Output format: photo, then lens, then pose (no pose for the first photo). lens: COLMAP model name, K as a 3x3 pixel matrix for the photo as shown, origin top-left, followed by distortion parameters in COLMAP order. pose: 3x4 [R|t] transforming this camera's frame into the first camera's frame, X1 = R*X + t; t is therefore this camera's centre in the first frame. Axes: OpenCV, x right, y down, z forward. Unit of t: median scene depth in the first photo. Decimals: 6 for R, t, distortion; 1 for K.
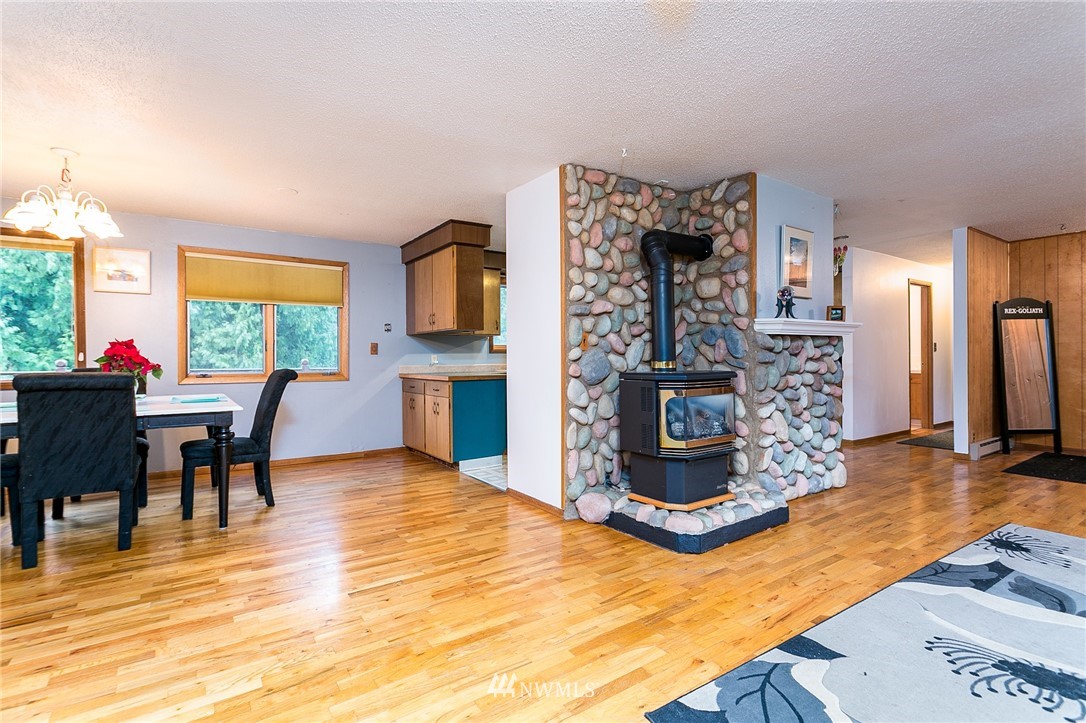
lens RADIAL K [[514.9, 0, 535.8], [0, 514.9, 358.6], [0, 0, 1]] dist [0.001651, 0.000158]
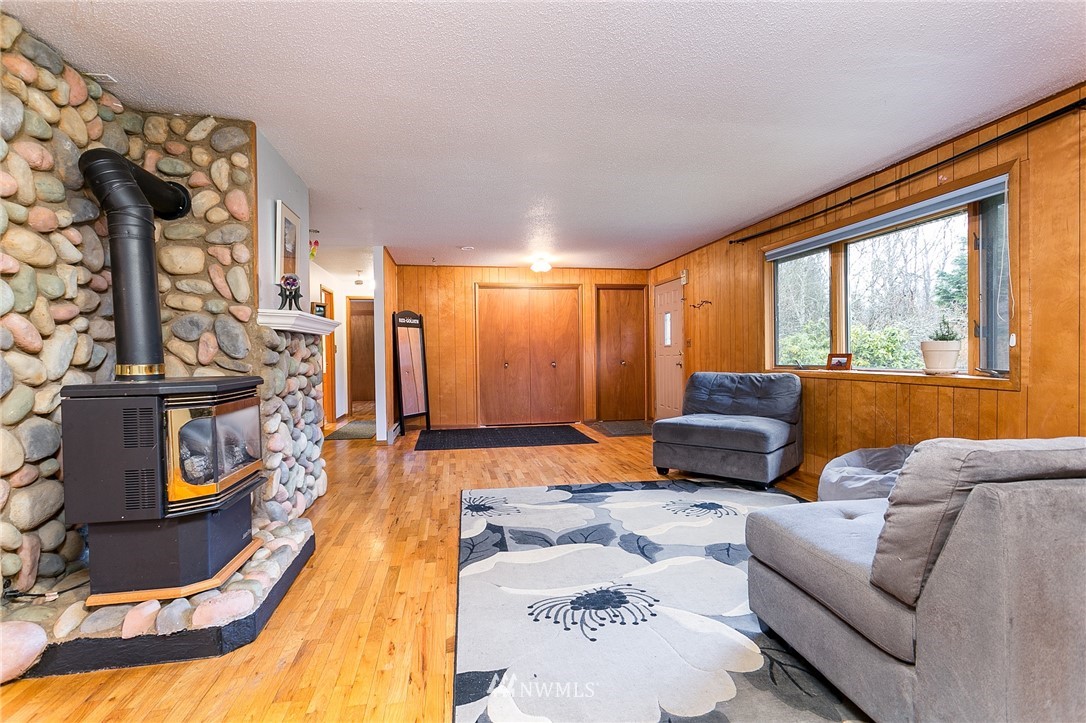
lens RADIAL K [[514.9, 0, 546.5], [0, 514.9, 361.0], [0, 0, 1]] dist [0.001651, 0.000158]
pose [[0.407381, -0.009320, 0.913211, -0.117678], [0.009620, 0.999936, 0.005913, 0.002100], [-0.913207, 0.006376, 0.407445, 0.276023]]
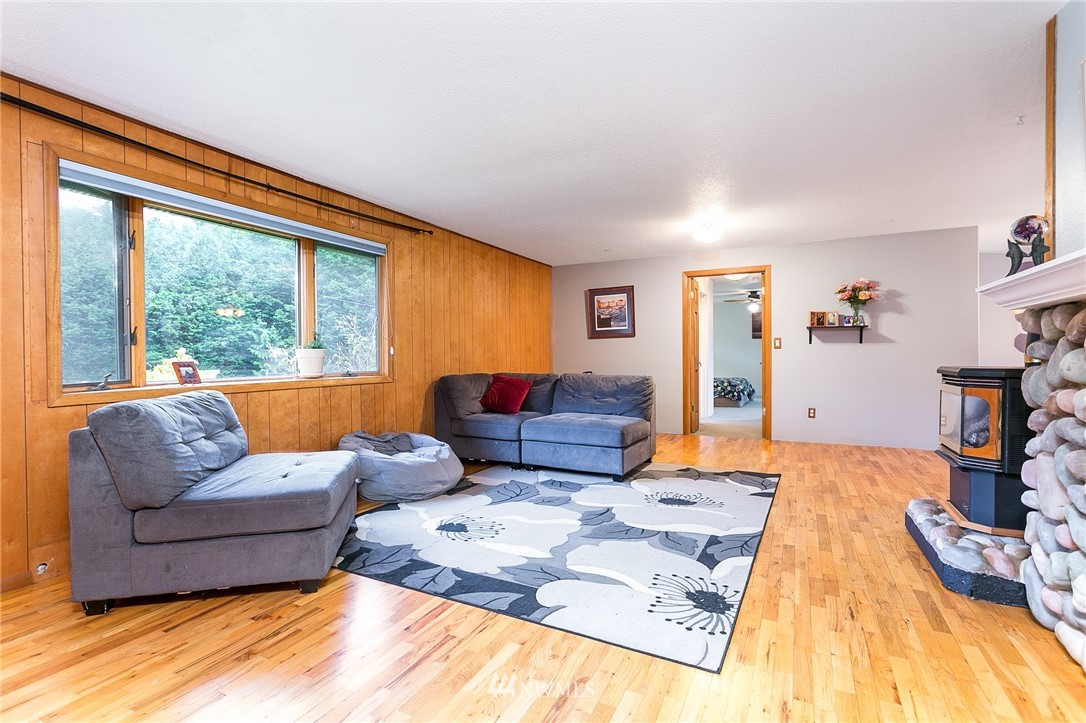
lens RADIAL K [[514.9, 0, 539.5], [0, 514.9, 360.9], [0, 0, 1]] dist [0.001651, 0.000158]
pose [[-0.876705, 0.021121, -0.480564, 1.194074], [0.015687, 0.999760, 0.015322, -0.007160], [0.480772, 0.005894, -0.876826, 1.236707]]
